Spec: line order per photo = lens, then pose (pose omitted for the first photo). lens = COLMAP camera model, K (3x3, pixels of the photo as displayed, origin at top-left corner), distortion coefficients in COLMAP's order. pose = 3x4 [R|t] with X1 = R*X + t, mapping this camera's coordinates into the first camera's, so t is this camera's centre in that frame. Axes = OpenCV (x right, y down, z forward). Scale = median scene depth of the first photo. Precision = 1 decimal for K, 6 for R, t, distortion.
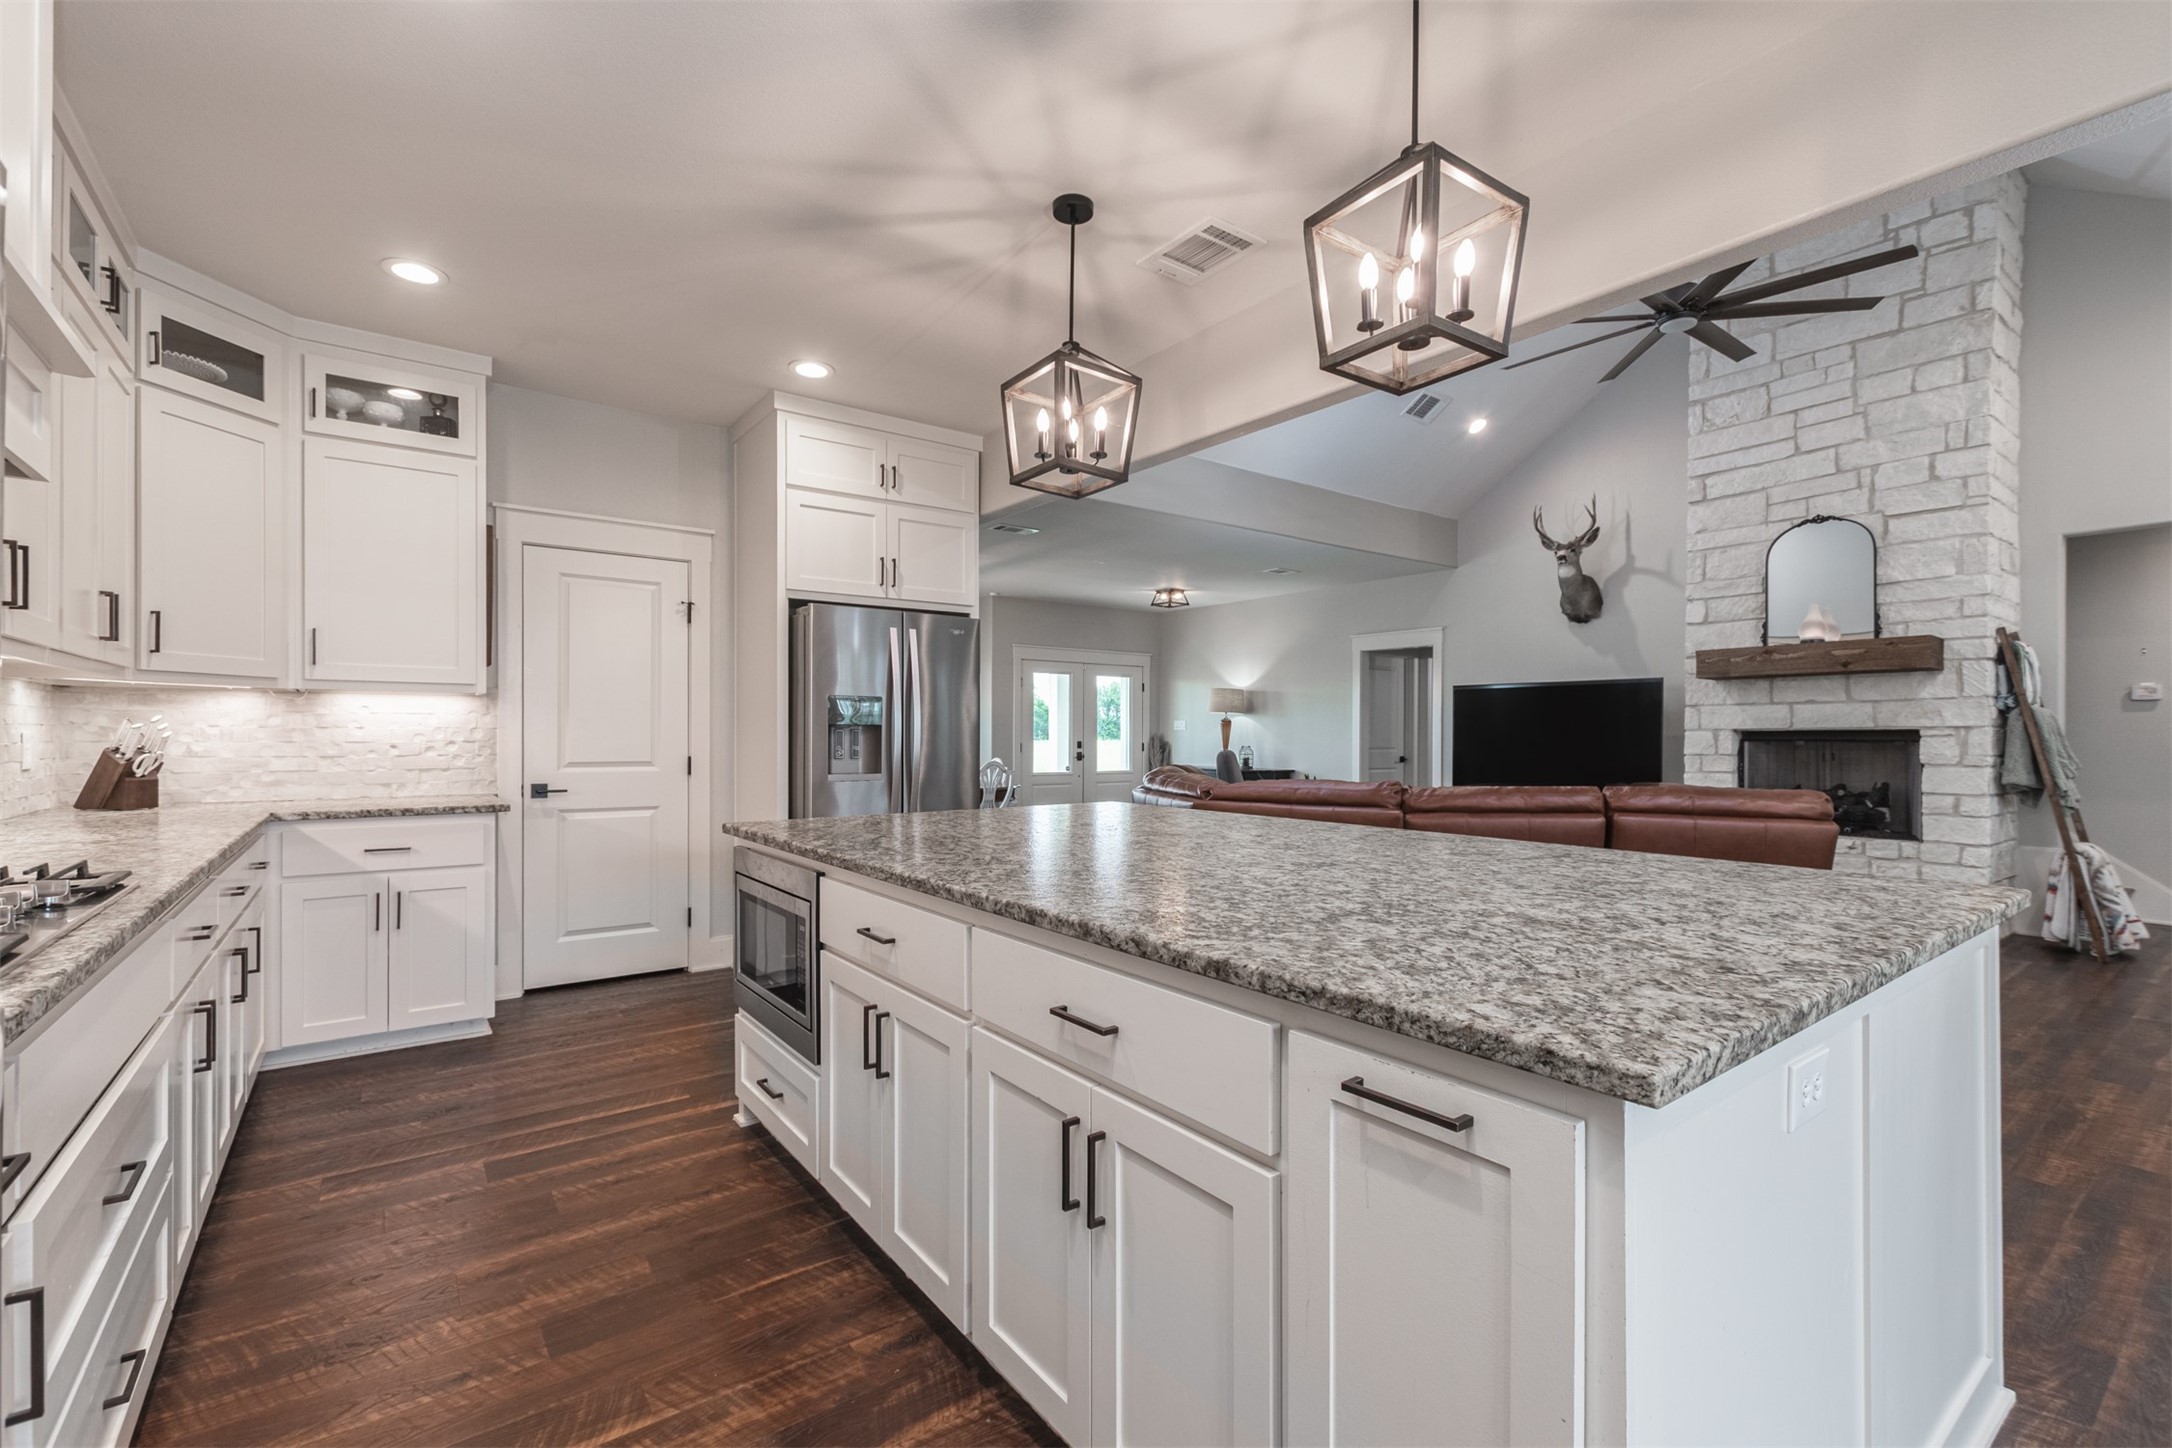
lens RADIAL K [[930.7, 0, 1070.2], [0, 930.7, 733.2], [0, 0, 1]] dist [0.000456, 0.000138]
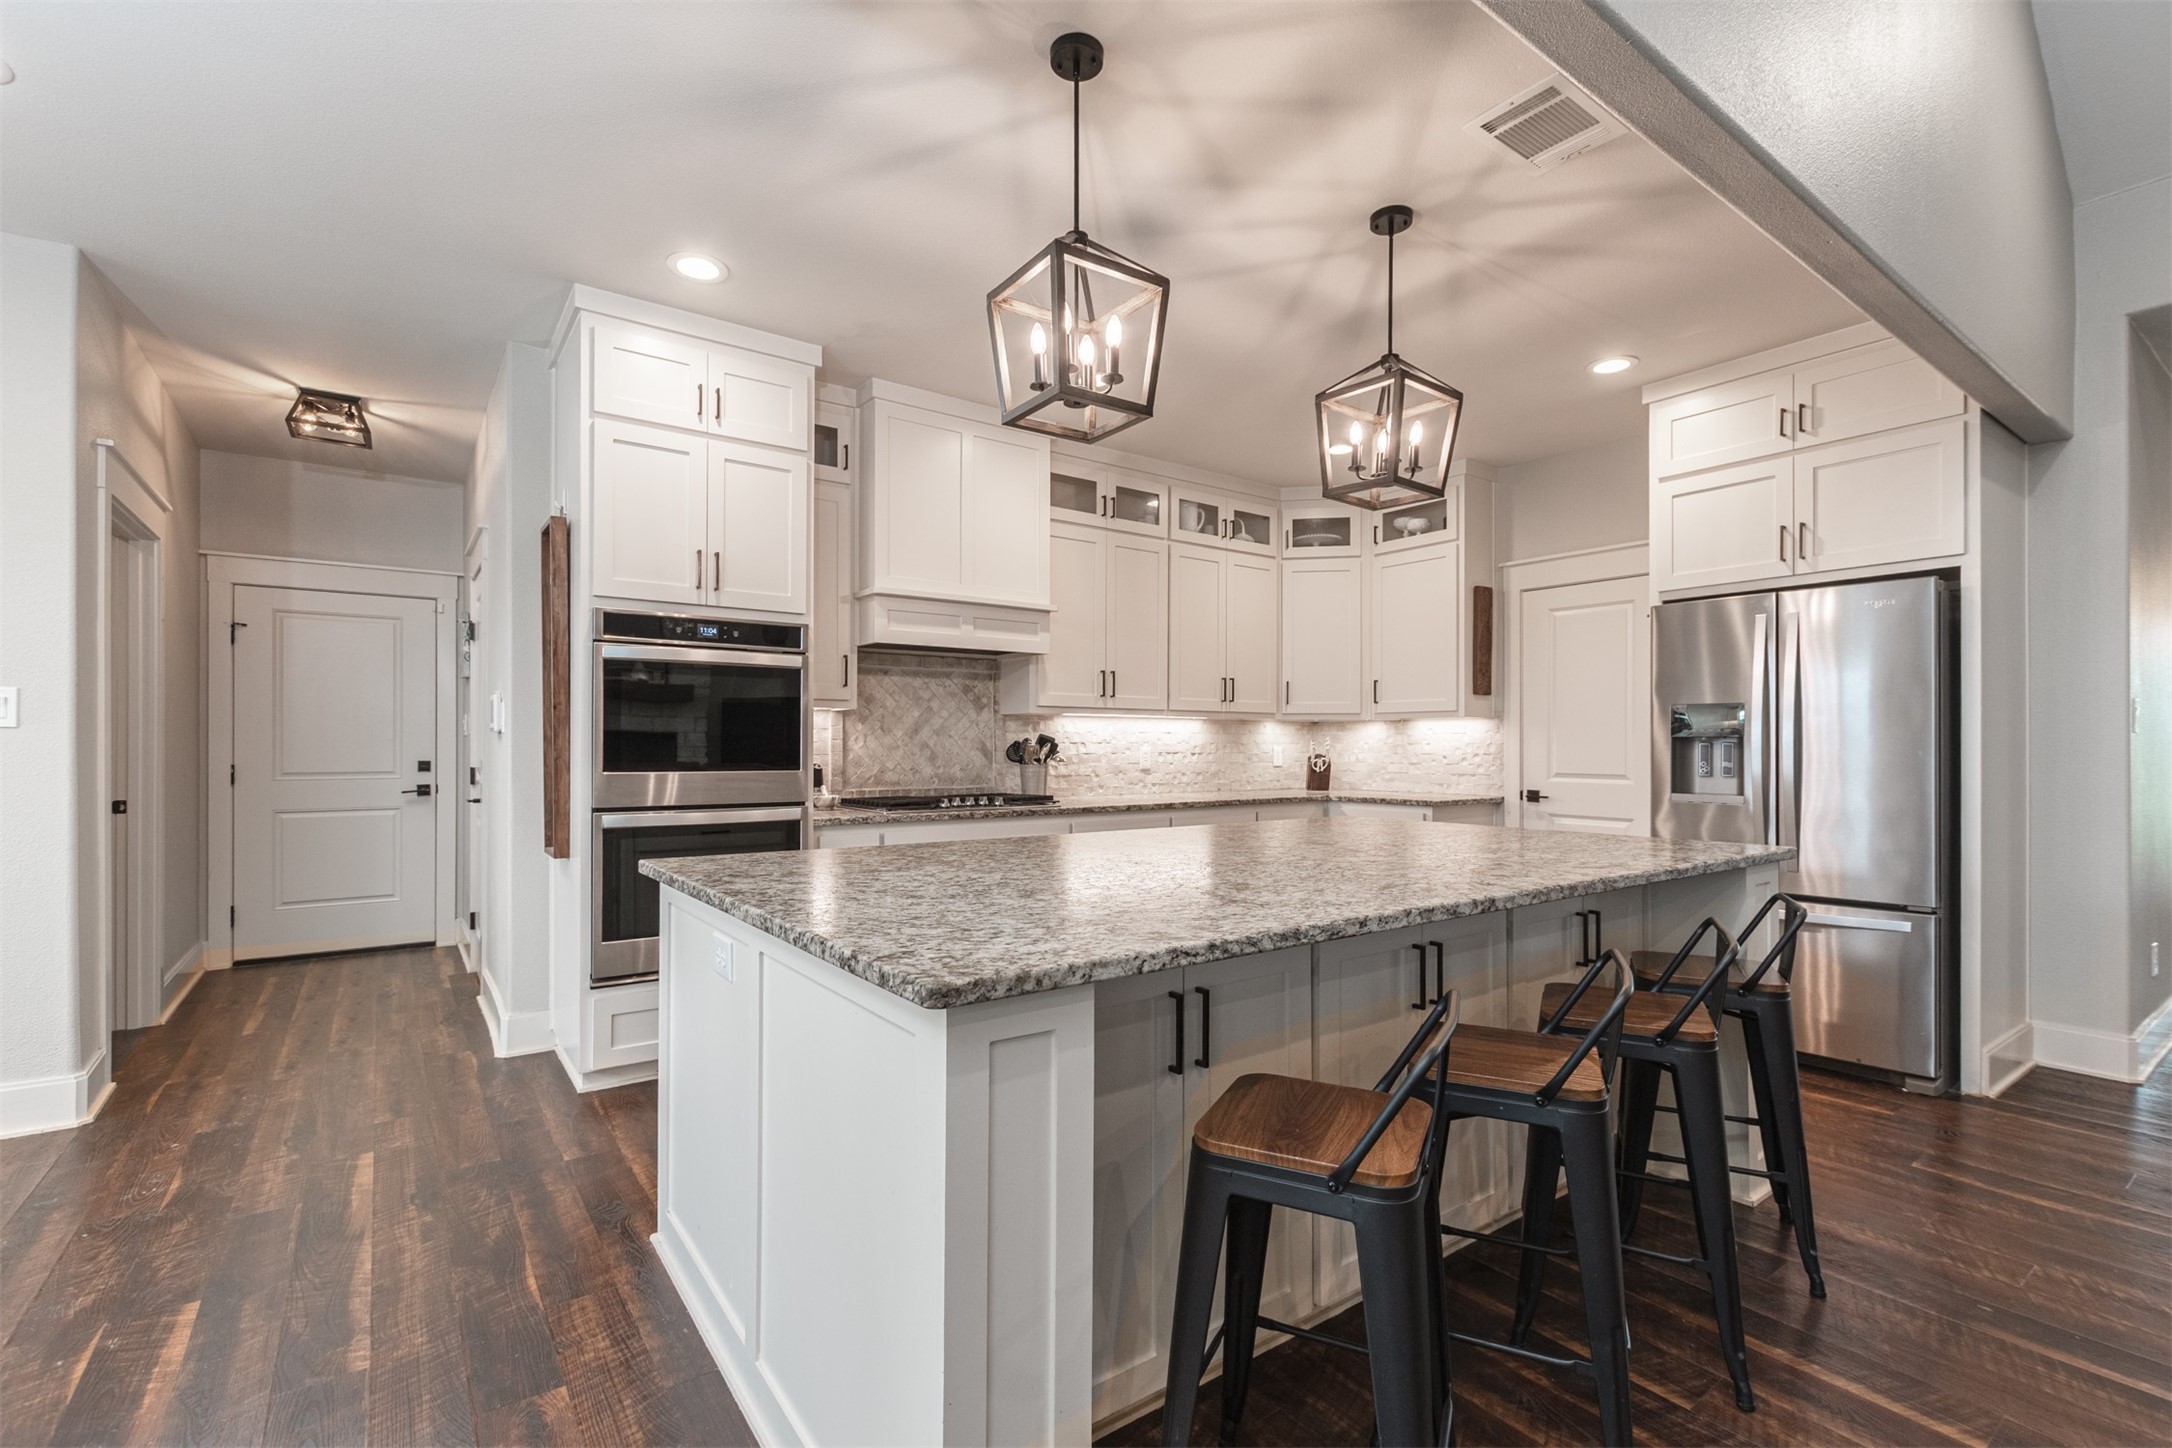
lens RADIAL K [[963.8, 0, 1090.4], [0, 963.8, 730.9], [0, 0, 1]] dist [0.000266, -0.000160]
pose [[-0.004746, -0.018770, -0.999813, 0.491863], [0.000217, 0.999824, -0.018771, 0.001265], [0.999989, -0.000306, -0.004741, 0.327476]]
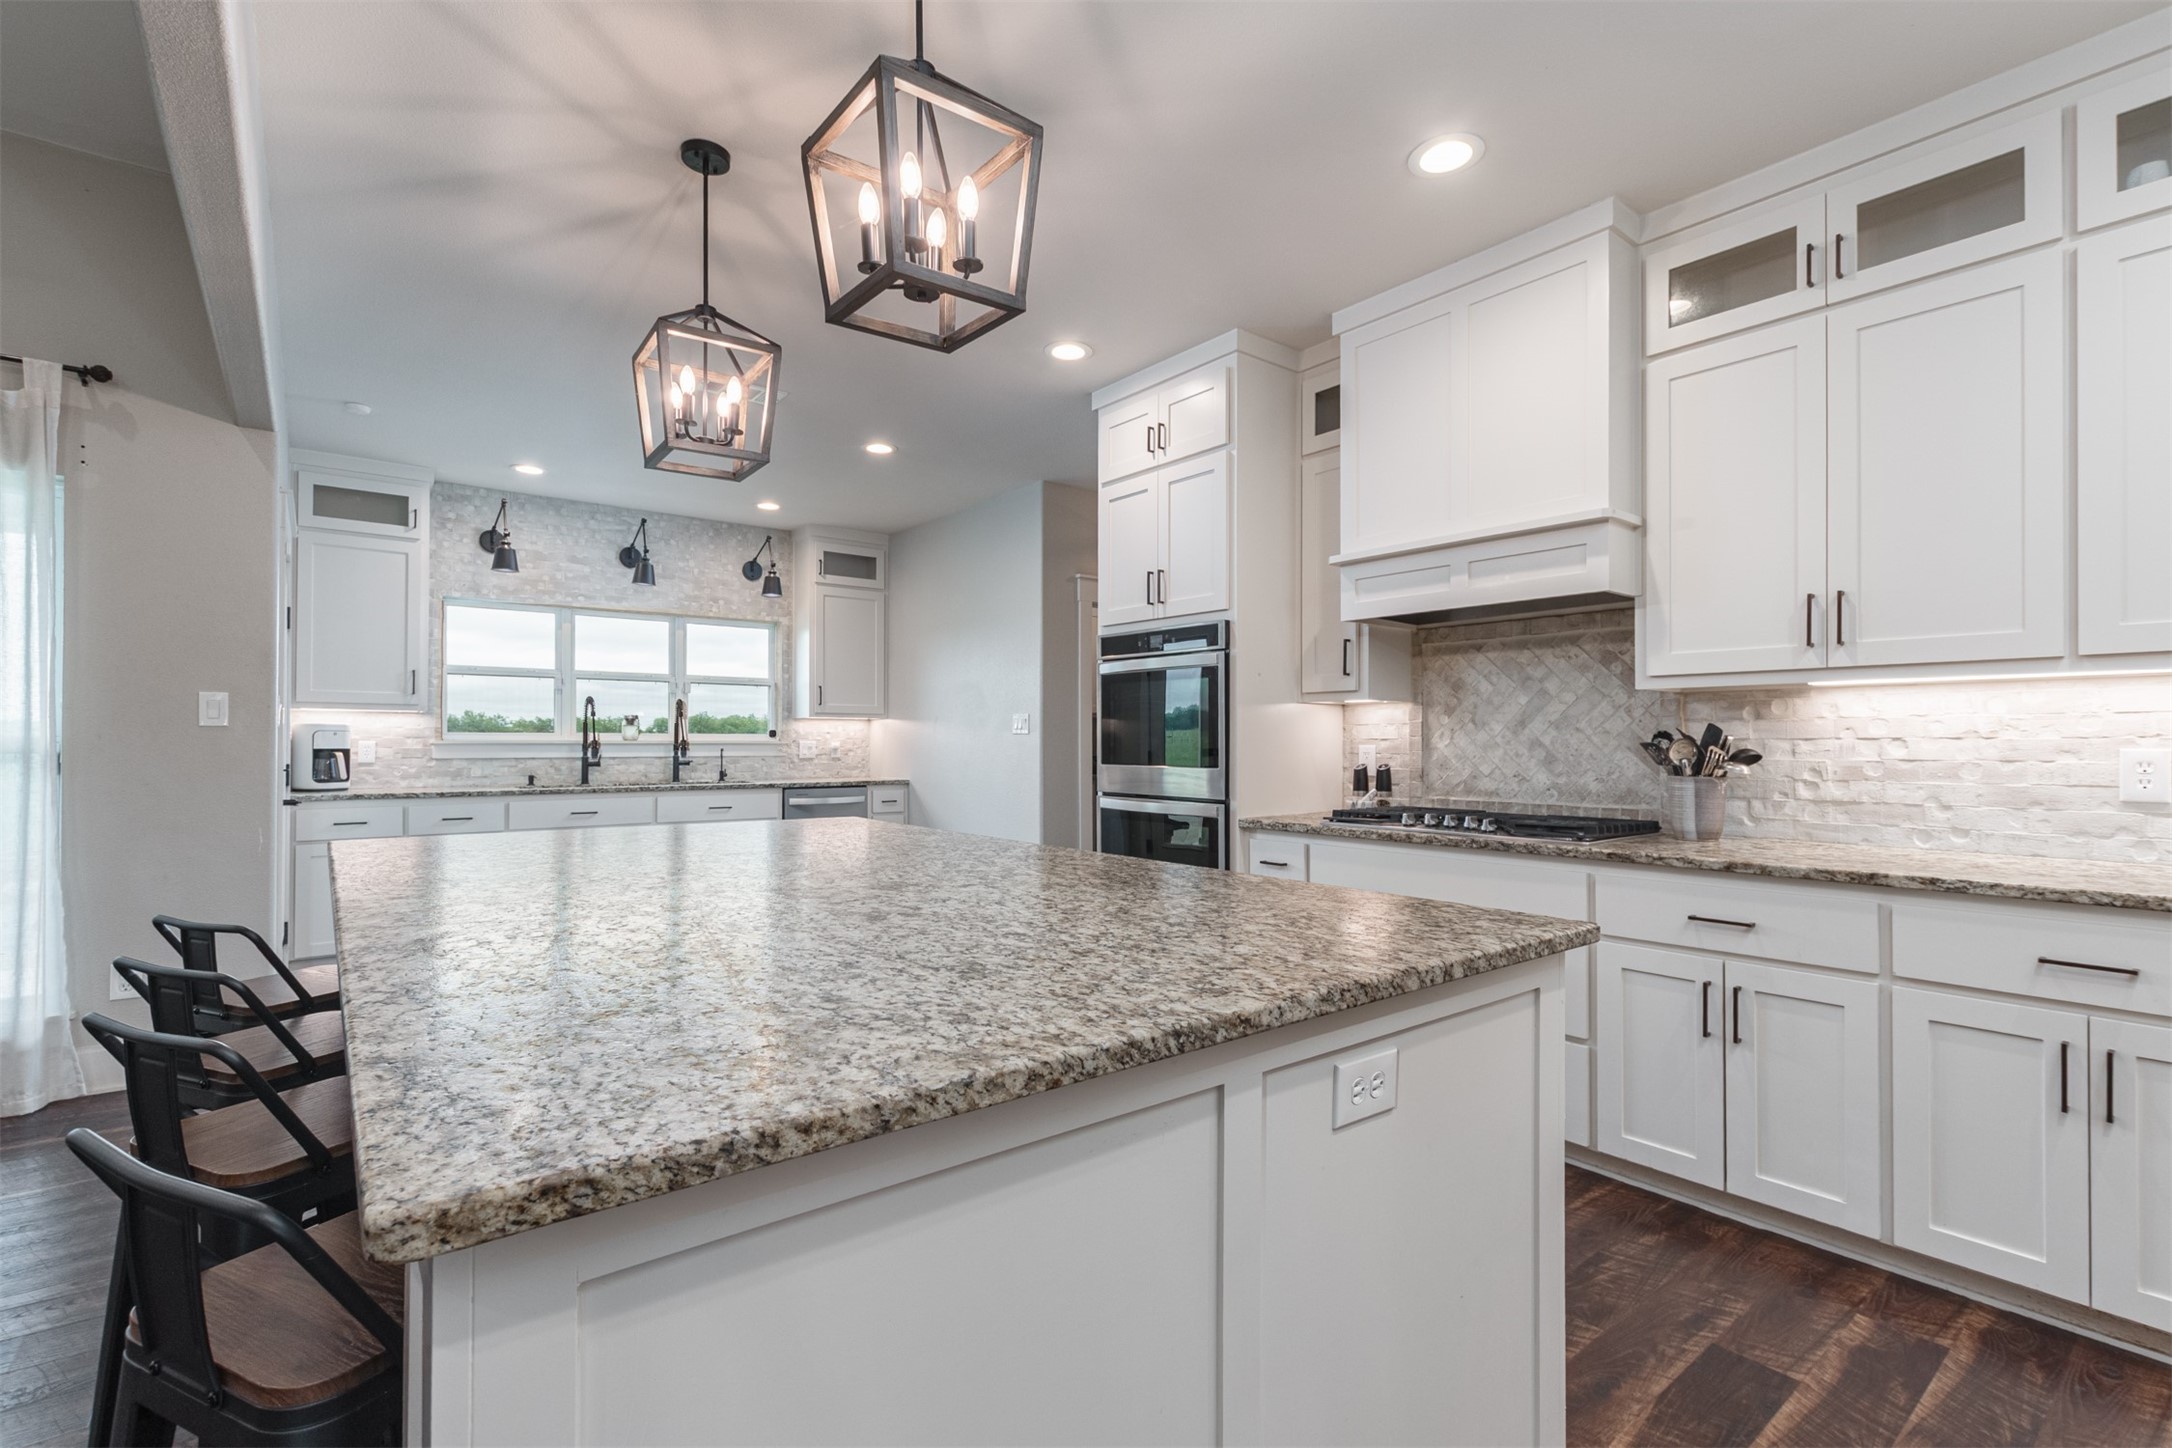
lens RADIAL K [[944.3, 0, 1081.0], [0, 944.3, 744.0], [0, 0, 1]] dist [-0.002209, -0.000512]
pose [[-0.999267, -0.004959, -0.037957, -0.051678], [-0.004956, 0.999988, -0.000172, -0.000026], [0.037957, 0.000017, -0.999279, 0.766730]]
